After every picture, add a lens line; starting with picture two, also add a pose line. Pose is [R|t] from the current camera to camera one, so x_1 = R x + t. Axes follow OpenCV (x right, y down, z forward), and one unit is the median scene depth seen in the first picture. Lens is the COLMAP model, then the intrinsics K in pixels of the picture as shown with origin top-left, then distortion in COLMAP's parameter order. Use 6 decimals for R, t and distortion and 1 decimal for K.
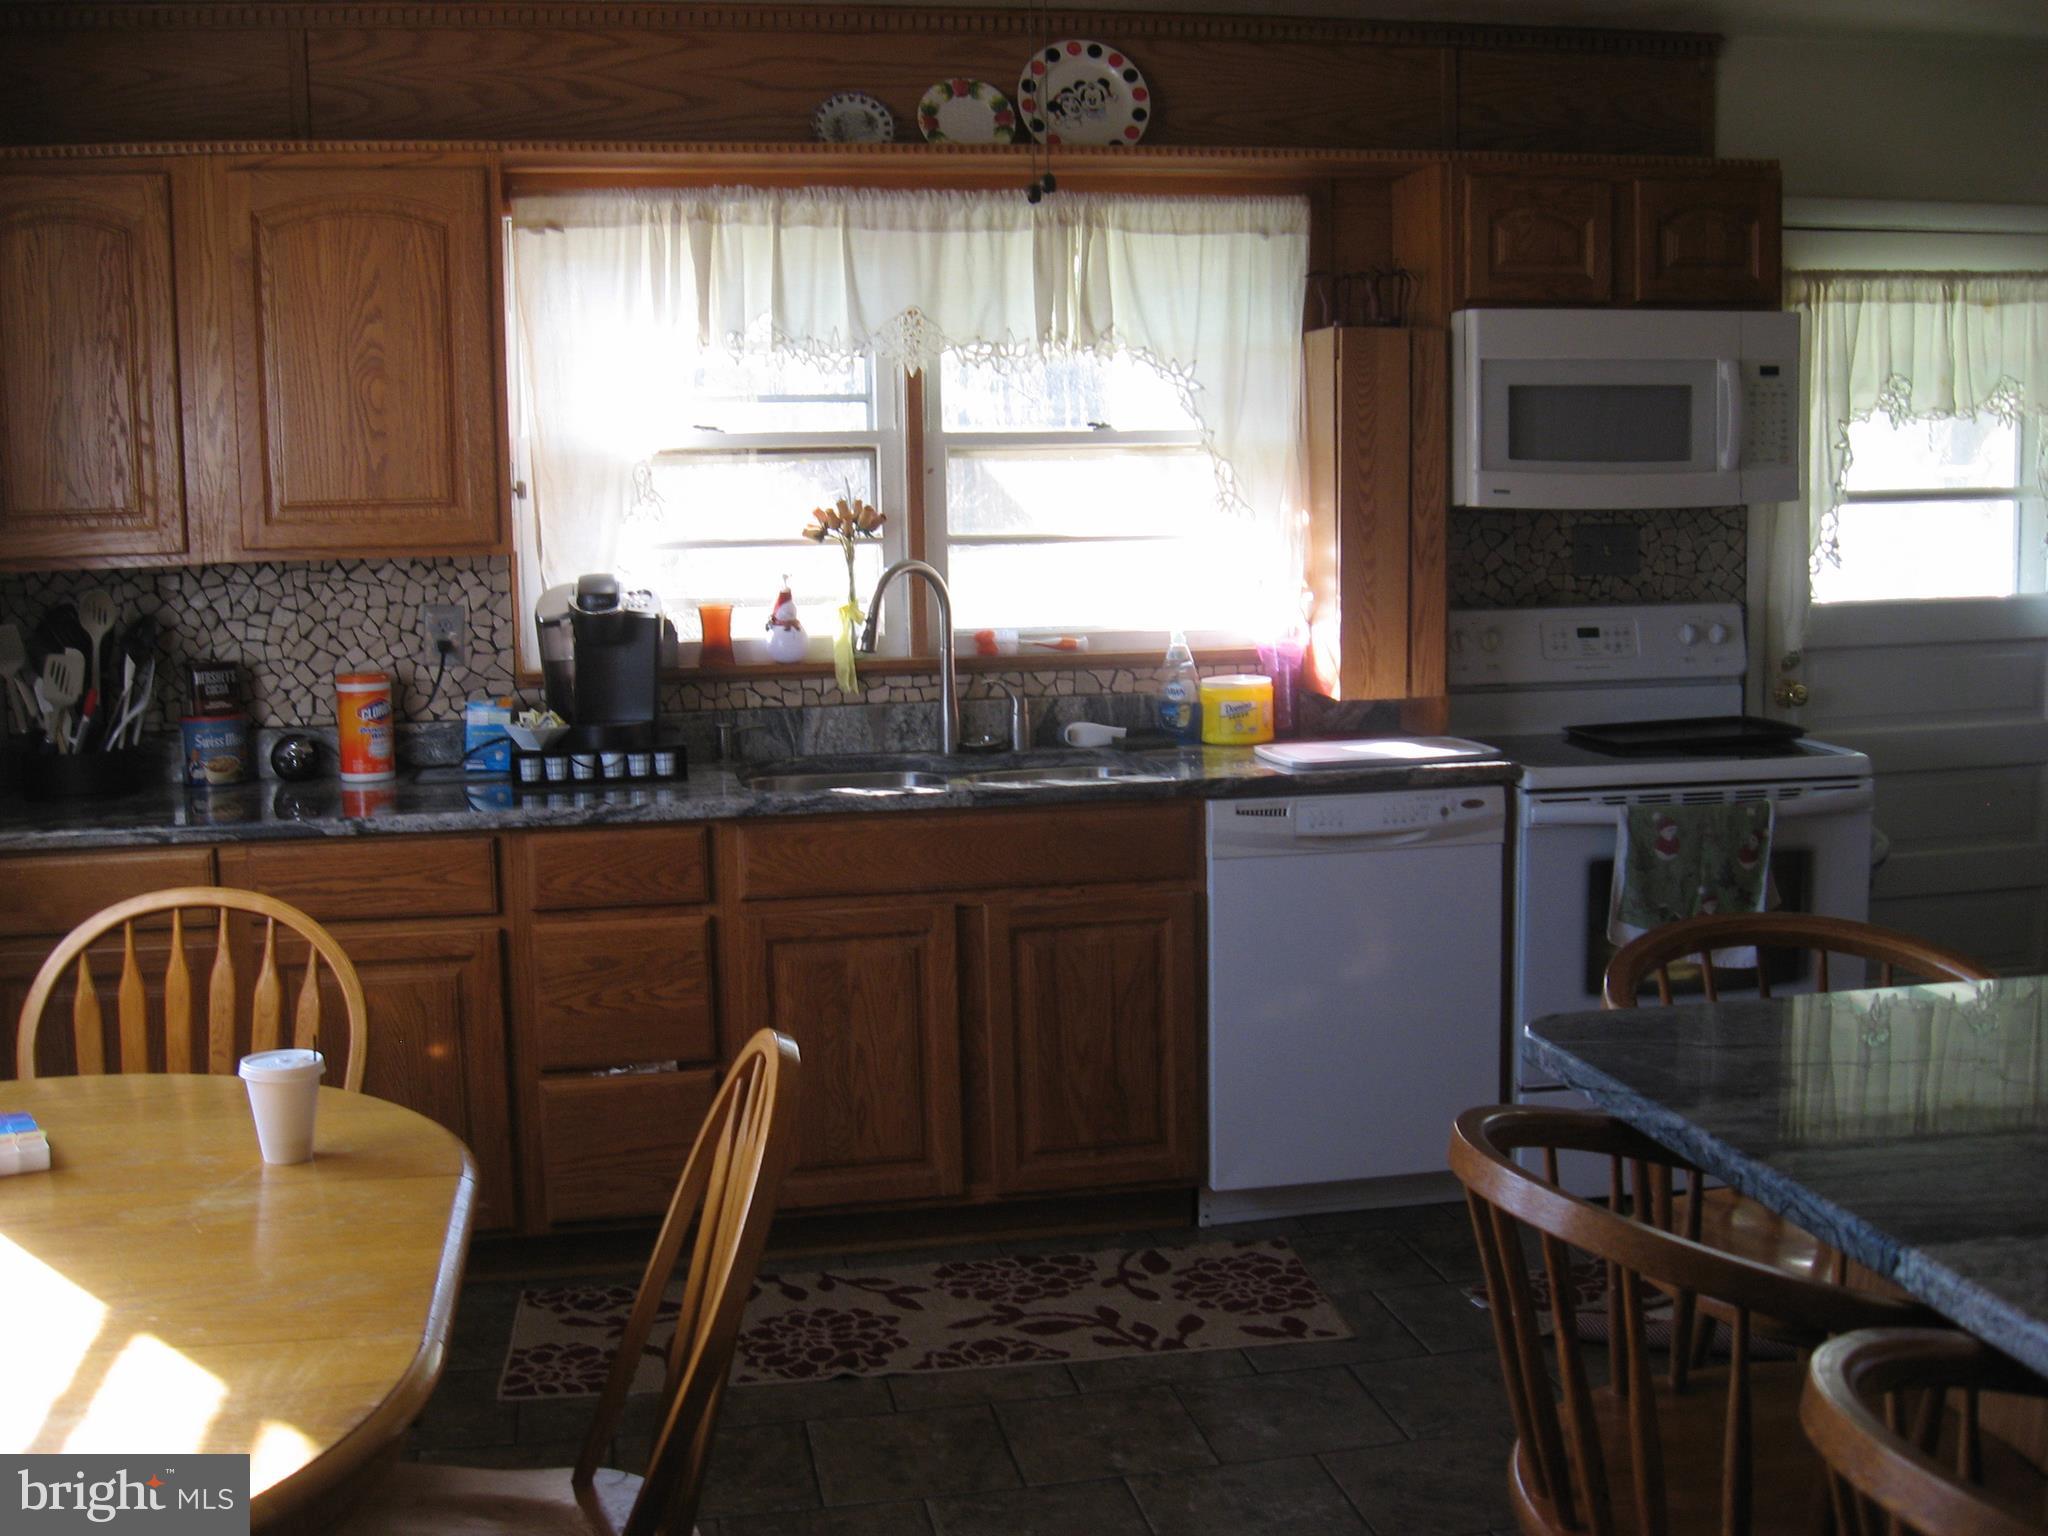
lens RADIAL K [[2135.0, 0, 1007.3], [0, 2135.0, 754.6], [0, 0, 1]] dist [-0.136699, 0.070848]
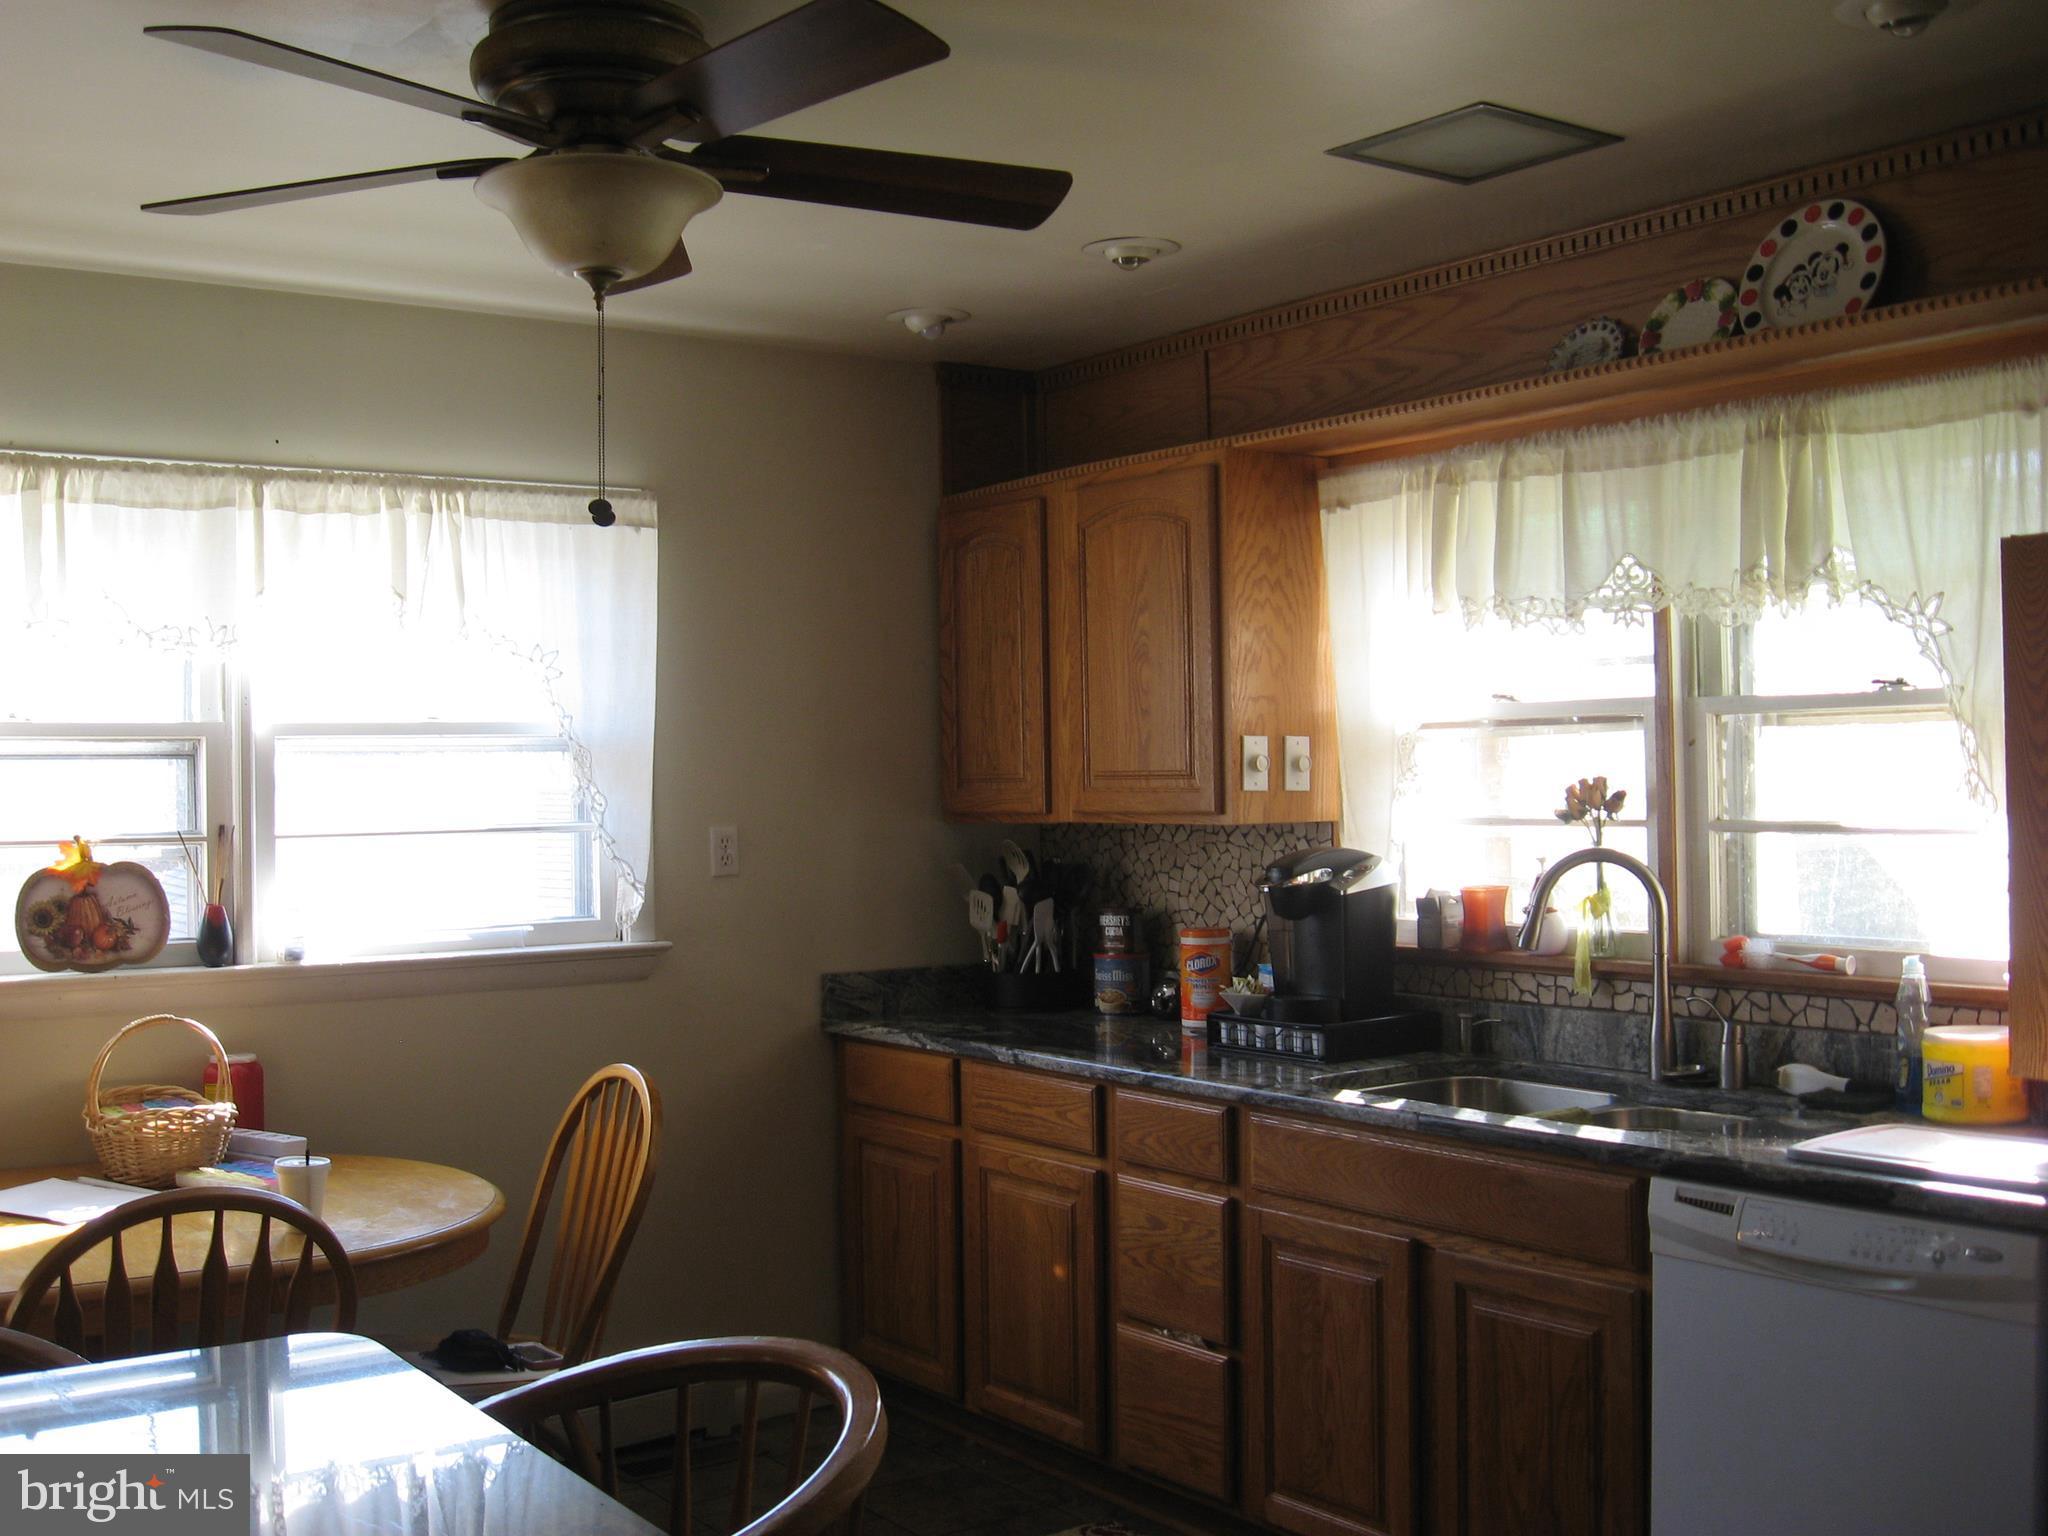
lens RADIAL K [[2135.0, 0, 1007.3], [0, 2135.0, 754.6], [0, 0, 1]] dist [-0.136699, 0.070848]
pose [[0.417963, 0.002906, -0.908459, 0.626990], [-0.104157, 0.993554, -0.044742, -0.065143], [0.902473, 0.113323, 0.415572, 0.423232]]
